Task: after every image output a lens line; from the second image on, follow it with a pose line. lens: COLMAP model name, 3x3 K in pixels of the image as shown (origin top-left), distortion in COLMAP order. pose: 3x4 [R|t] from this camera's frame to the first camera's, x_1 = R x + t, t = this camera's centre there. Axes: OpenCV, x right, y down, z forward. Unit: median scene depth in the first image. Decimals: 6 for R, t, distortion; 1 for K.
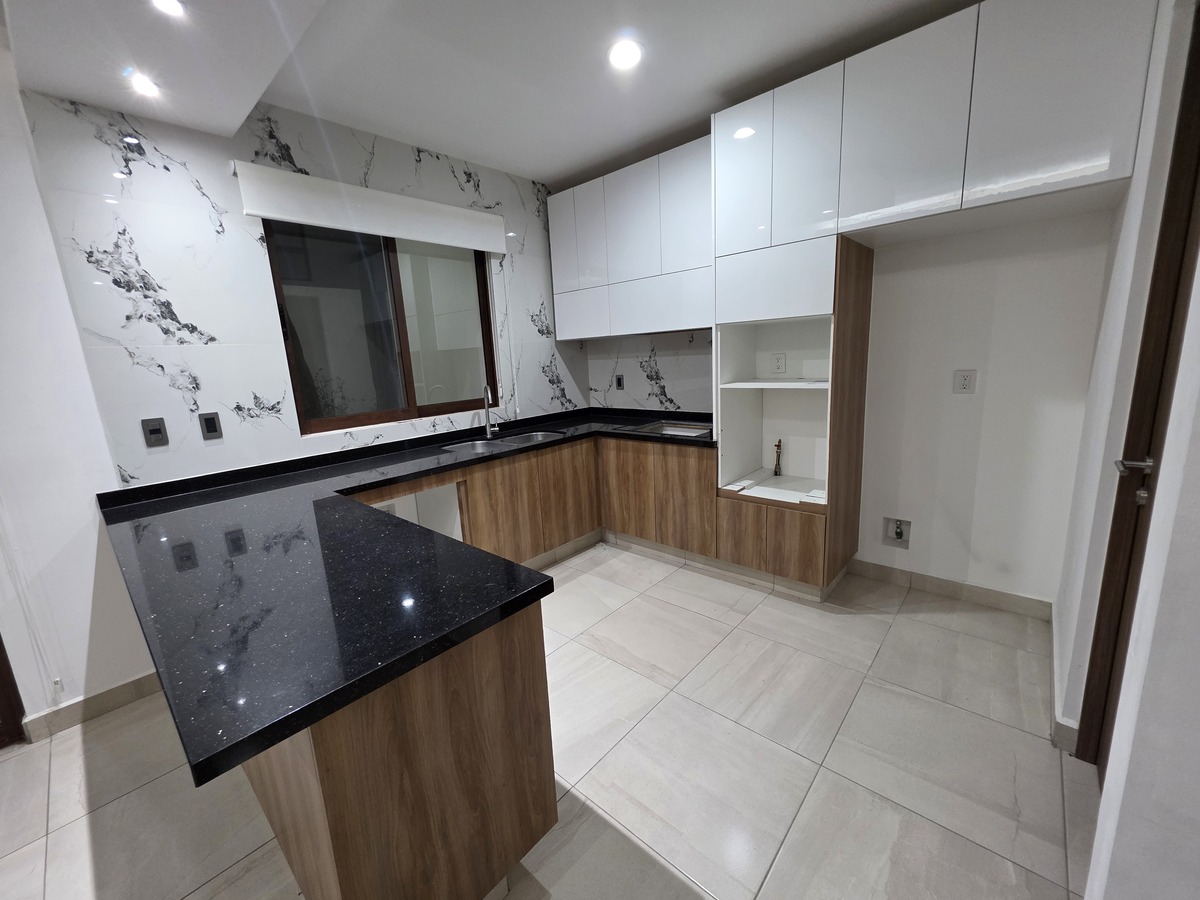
lens RADIAL K [[475.9, 0, 593.1], [0, 475.9, 448.0], [0, 0, 1]] dist [0.014216, -0.004944]
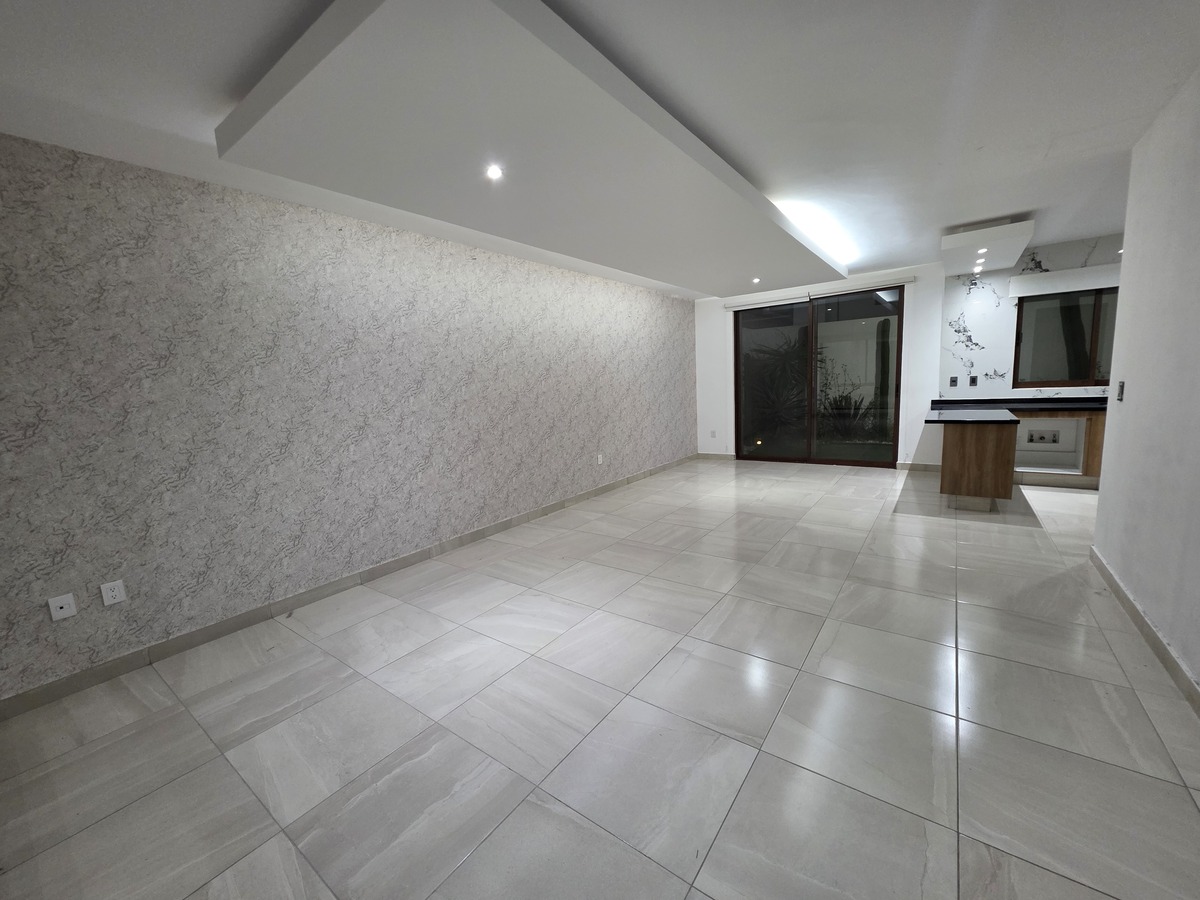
lens RADIAL K [[475.9, 0, 593.1], [0, 475.9, 448.0], [0, 0, 1]] dist [0.014216, -0.004944]
pose [[0.101310, 0.186653, -0.977188, 1.562226], [-0.145410, 0.974472, 0.171059, 0.159275], [0.984171, 0.124763, 0.125865, -1.286833]]
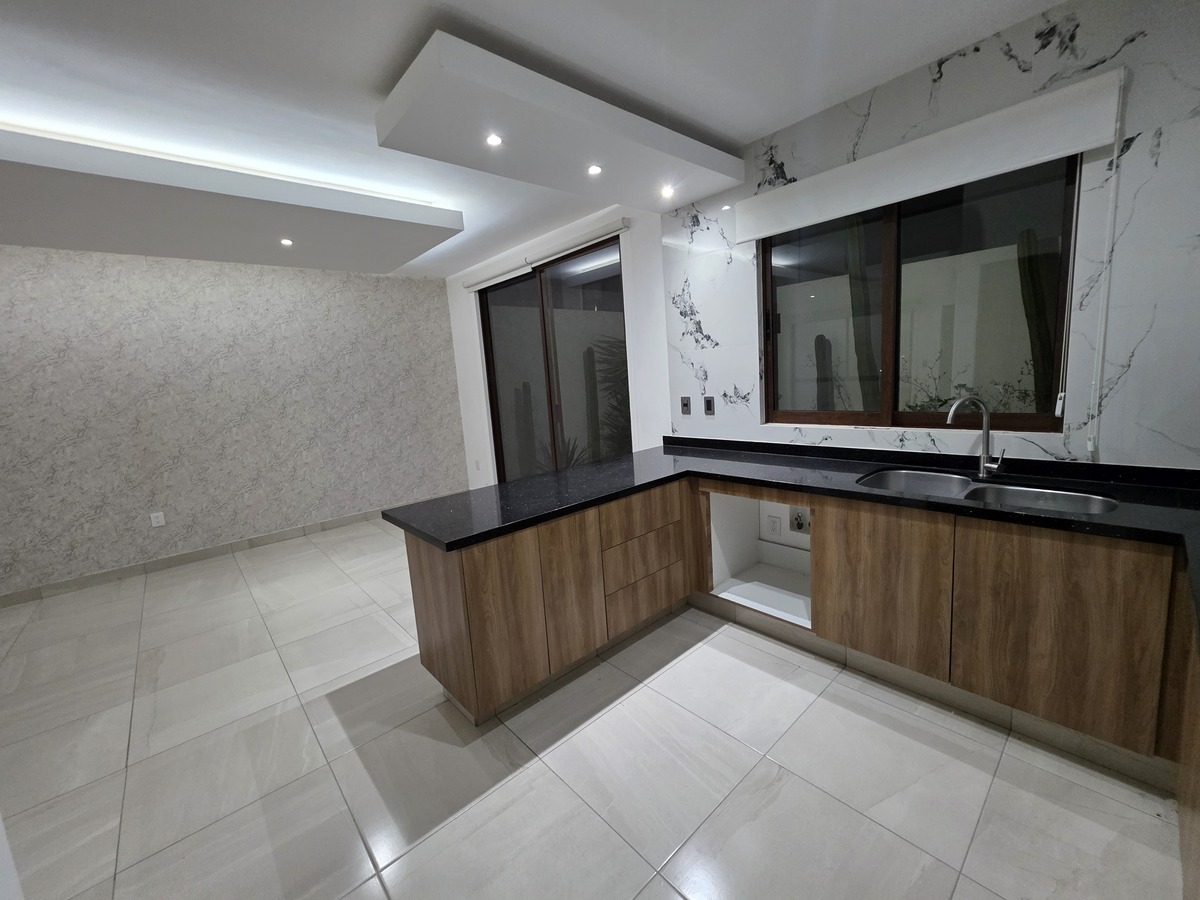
lens RADIAL K [[478.3, 0, 598.7], [0, 478.3, 446.0], [0, 0, 1]] dist [-0.002480, -0.000025]
pose [[-0.095206, 0.212819, -0.972442, 0.605660], [-0.118956, 0.967448, 0.223372, -0.197722], [0.988325, 0.136944, -0.066790, 0.746837]]
